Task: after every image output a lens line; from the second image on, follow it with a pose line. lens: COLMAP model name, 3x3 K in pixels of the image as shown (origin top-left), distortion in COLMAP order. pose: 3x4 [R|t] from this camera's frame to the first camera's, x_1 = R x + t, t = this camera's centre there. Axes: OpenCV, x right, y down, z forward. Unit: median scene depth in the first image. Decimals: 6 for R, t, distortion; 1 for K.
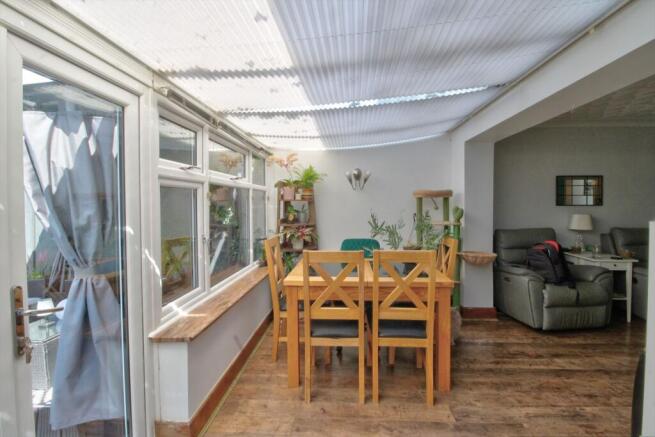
lens RADIAL K [[302.7, 0, 332.7], [0, 302.7, 209.2], [0, 0, 1]] dist [-0.002481, -0.011970]
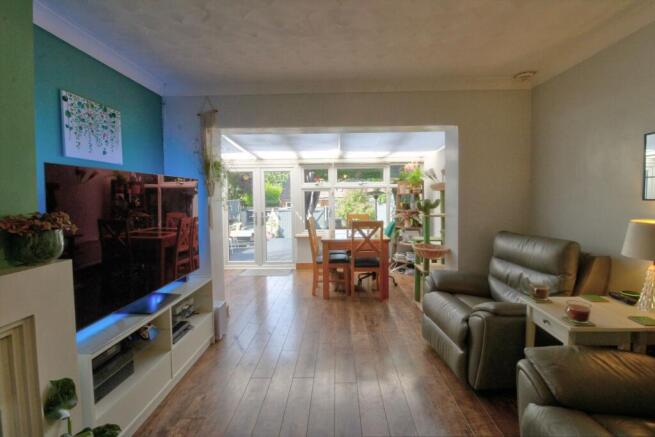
lens RADIAL K [[302.7, 0, 333.6], [0, 302.7, 207.0], [0, 0, 1]] dist [-0.002481, -0.011970]
pose [[0.043810, 0.039549, -0.998257, 1.861125], [-0.003028, 0.999217, 0.039454, -0.029922], [0.999035, 0.001295, 0.043895, 0.817992]]
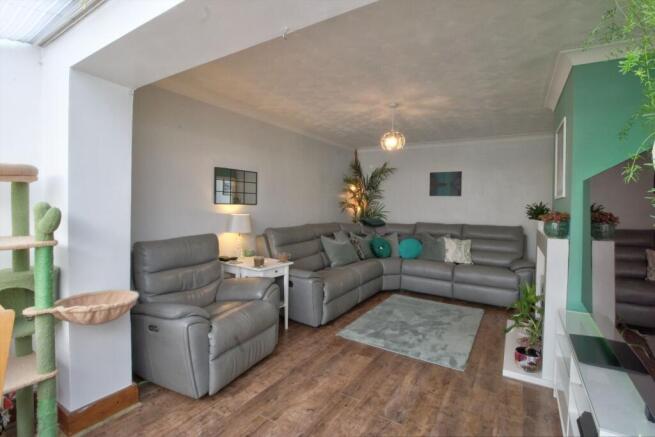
lens RADIAL K [[302.7, 0, 330.8], [0, 302.7, 209.2], [0, 0, 1]] dist [-0.002481, -0.011970]
pose [[0.478250, -0.001652, 0.878222, 0.293057], [-0.007924, 0.999949, 0.006196, -0.008290], [-0.878188, -0.009922, 0.478213, 0.550250]]
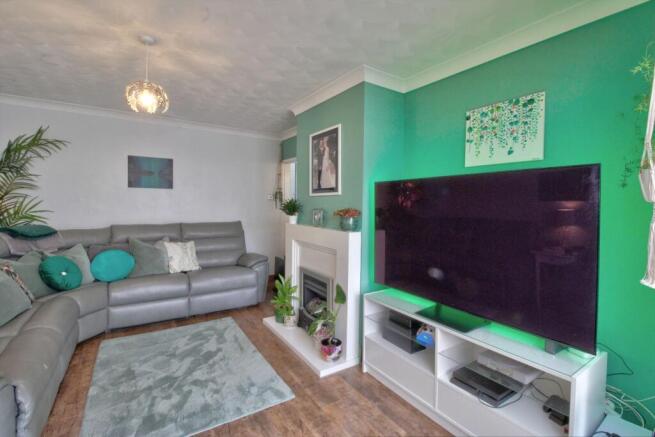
lens RADIAL K [[302.7, 0, 338.0], [0, 302.7, 209.7], [0, 0, 1]] dist [-0.002481, -0.011970]
pose [[-0.600786, -0.021619, 0.799118, 0.618057], [-0.001111, 0.999656, 0.026209, -0.021625], [-0.799409, 0.014859, -0.600603, 1.021080]]
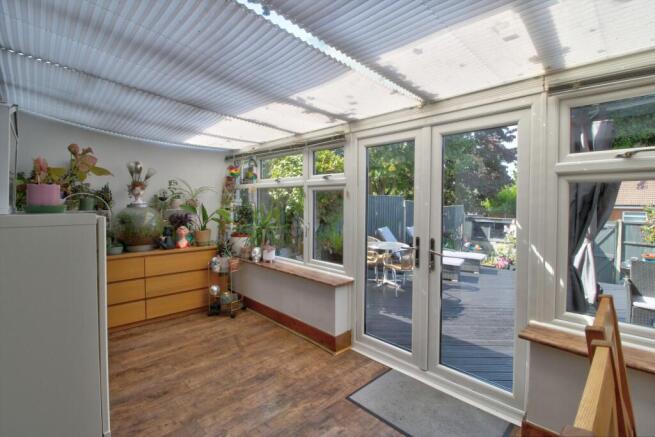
lens RADIAL K [[302.7, 0, 334.8], [0, 302.7, 209.7], [0, 0, 1]] dist [-0.002481, -0.011970]
pose [[-0.669213, 0.021179, -0.742769, 0.437997], [-0.011416, 0.999183, 0.038777, -0.016107], [0.742983, 0.034430, -0.668424, 0.761939]]
